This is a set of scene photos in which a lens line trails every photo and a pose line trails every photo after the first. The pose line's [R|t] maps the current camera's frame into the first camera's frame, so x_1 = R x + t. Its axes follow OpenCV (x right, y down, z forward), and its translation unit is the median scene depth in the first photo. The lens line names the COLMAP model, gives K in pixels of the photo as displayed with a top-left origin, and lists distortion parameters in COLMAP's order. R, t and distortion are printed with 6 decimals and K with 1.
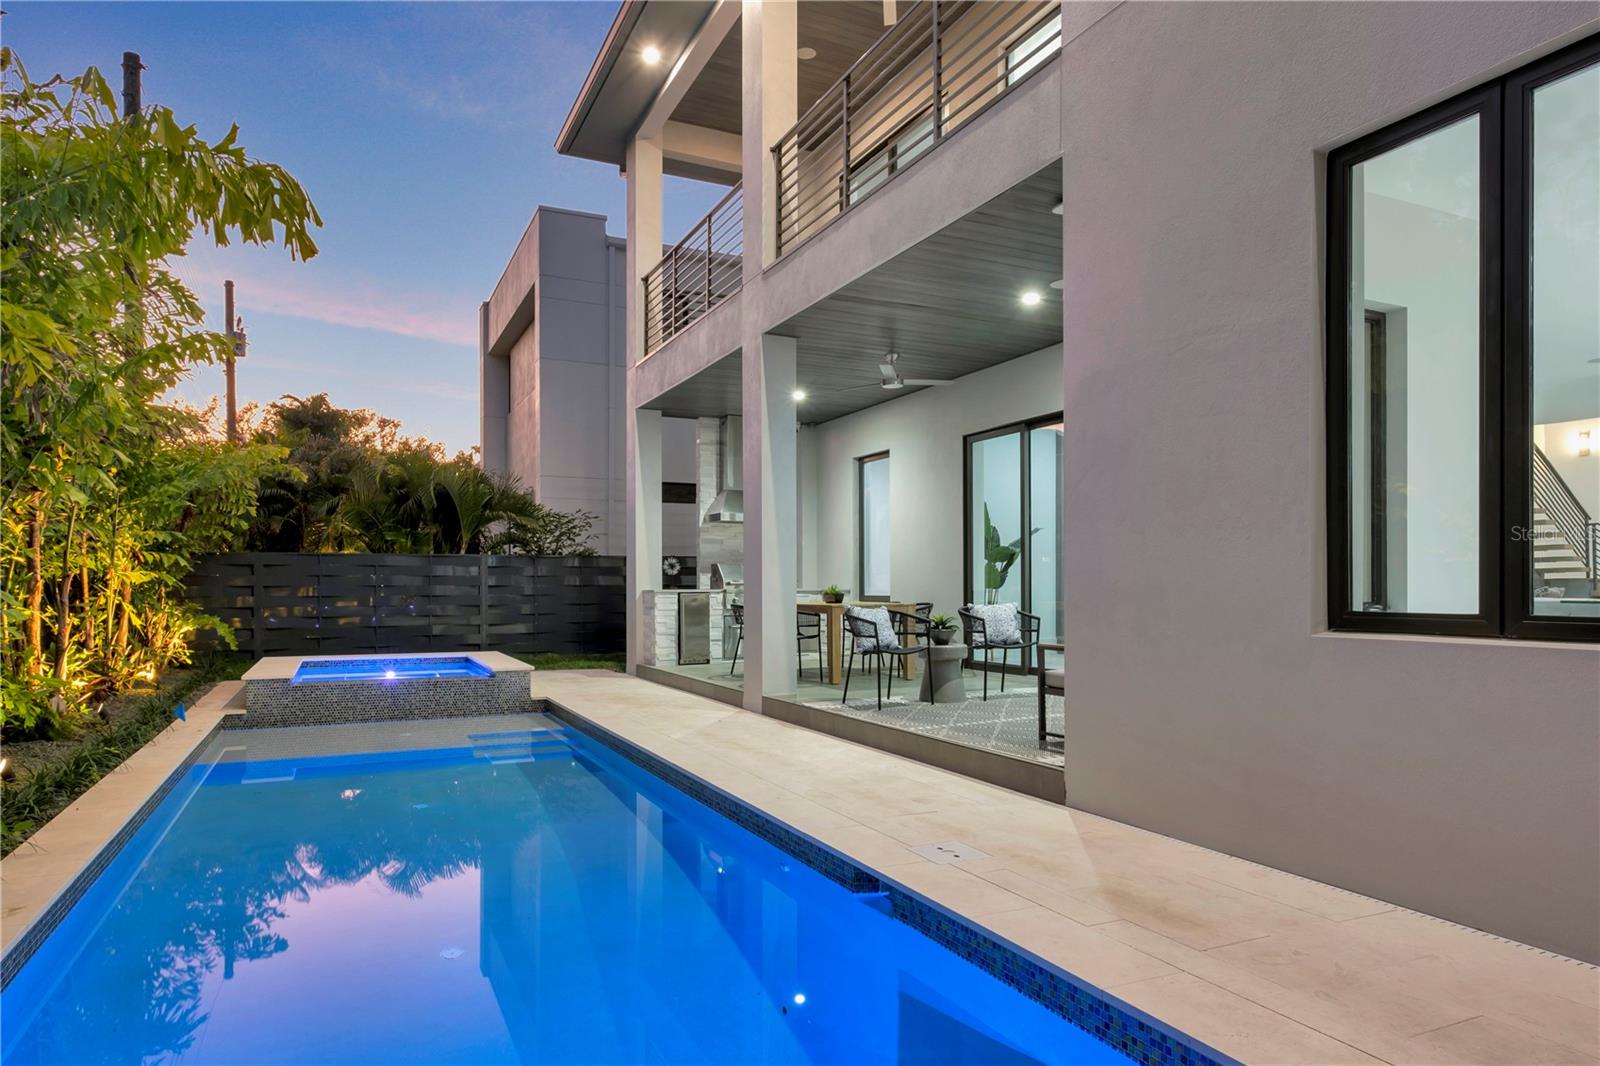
lens RADIAL K [[978.5, 0, 793.5], [0, 978.5, 609.2], [0, 0, 1]] dist [0.000403, 0.008524]
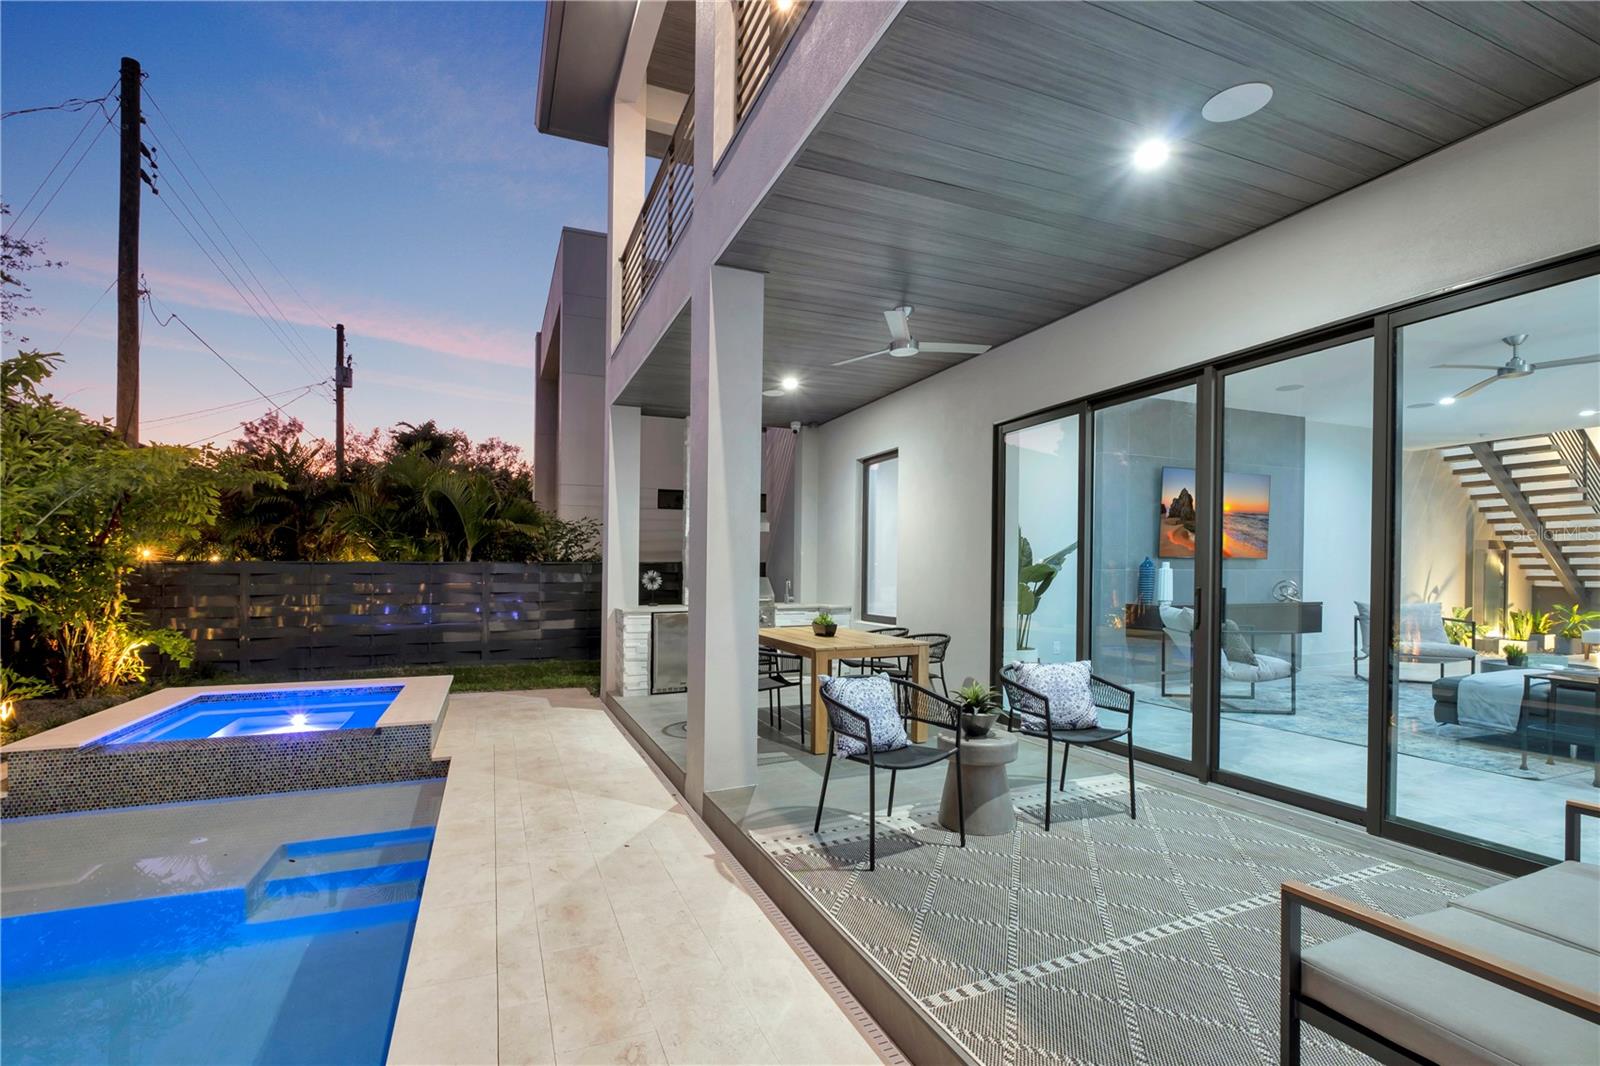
lens RADIAL K [[713.8, 0, 743.7], [0, 713.8, 603.6], [0, 0, 1]] dist [-0.008563, -0.001238]
pose [[0.993371, 0.014258, -0.114067, 0.042787], [-0.011556, 0.999637, 0.024319, -0.046886], [0.114373, -0.022839, 0.993175, 0.421500]]
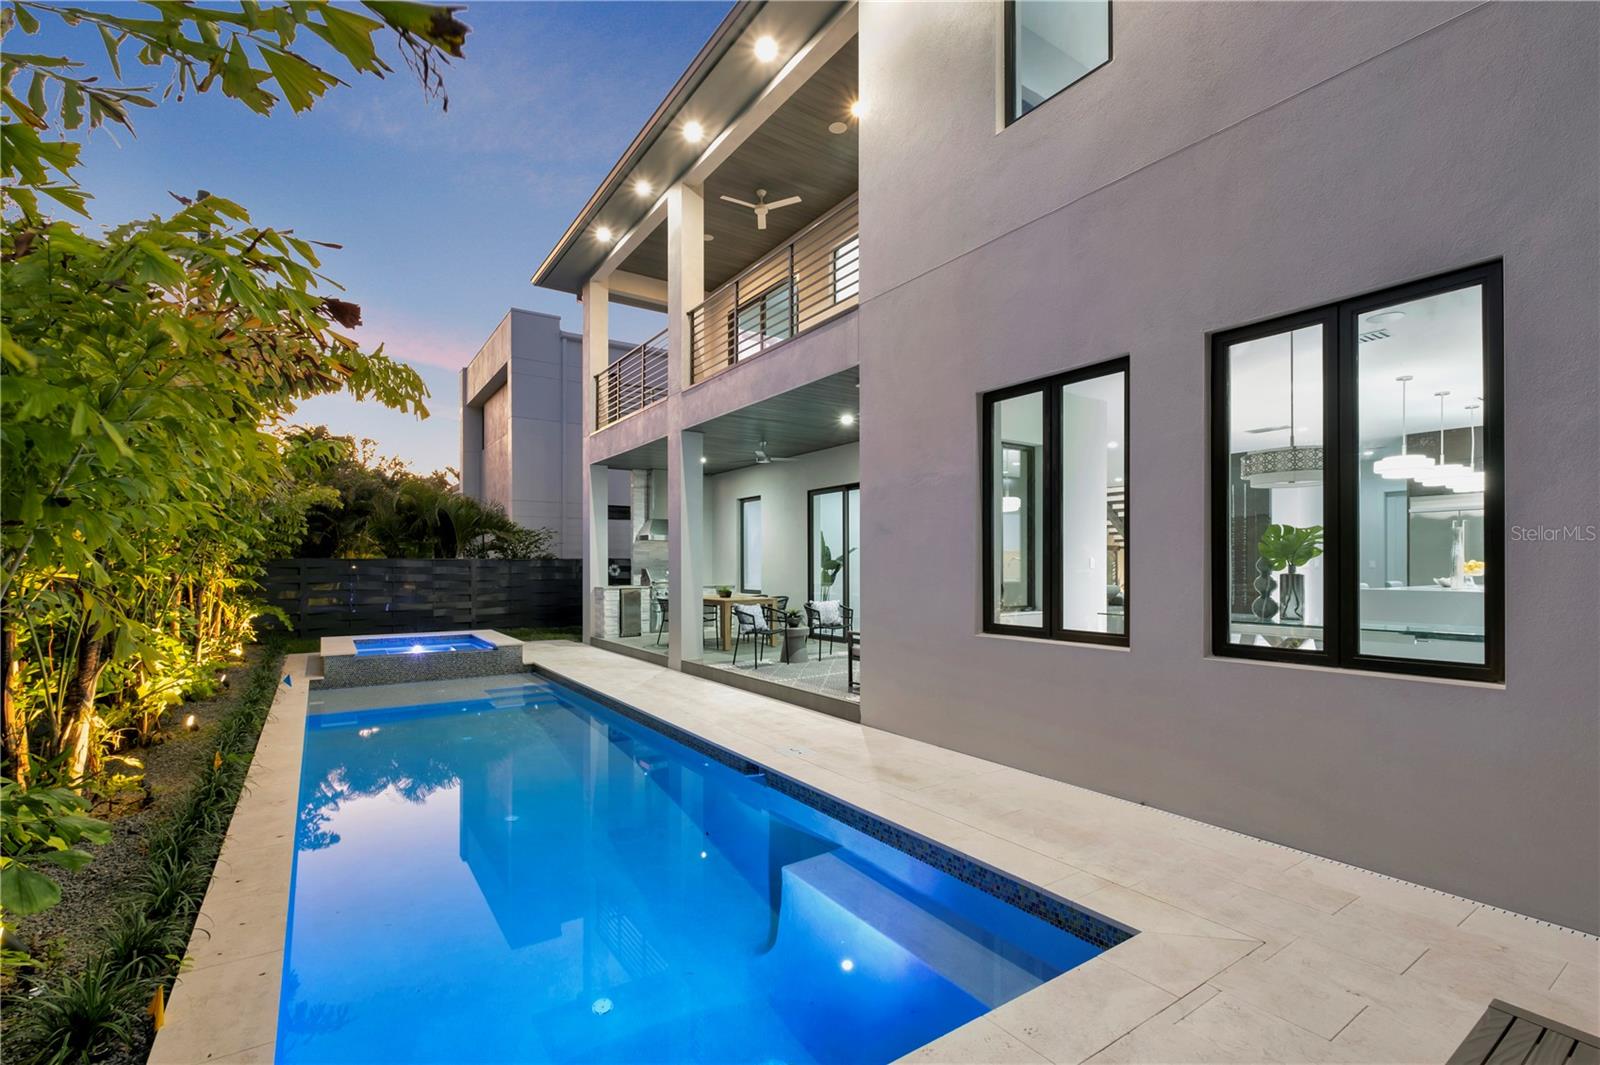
lens RADIAL K [[713.8, 0, 822.0], [0, 713.8, 583.9], [0, 0, 1]] dist [-0.008563, -0.001238]
pose [[0.982551, 0.000656, 0.185991, -0.019201], [-0.001082, 0.999997, 0.002187, -0.030810], [-0.185989, -0.002350, 0.982549, -0.143628]]
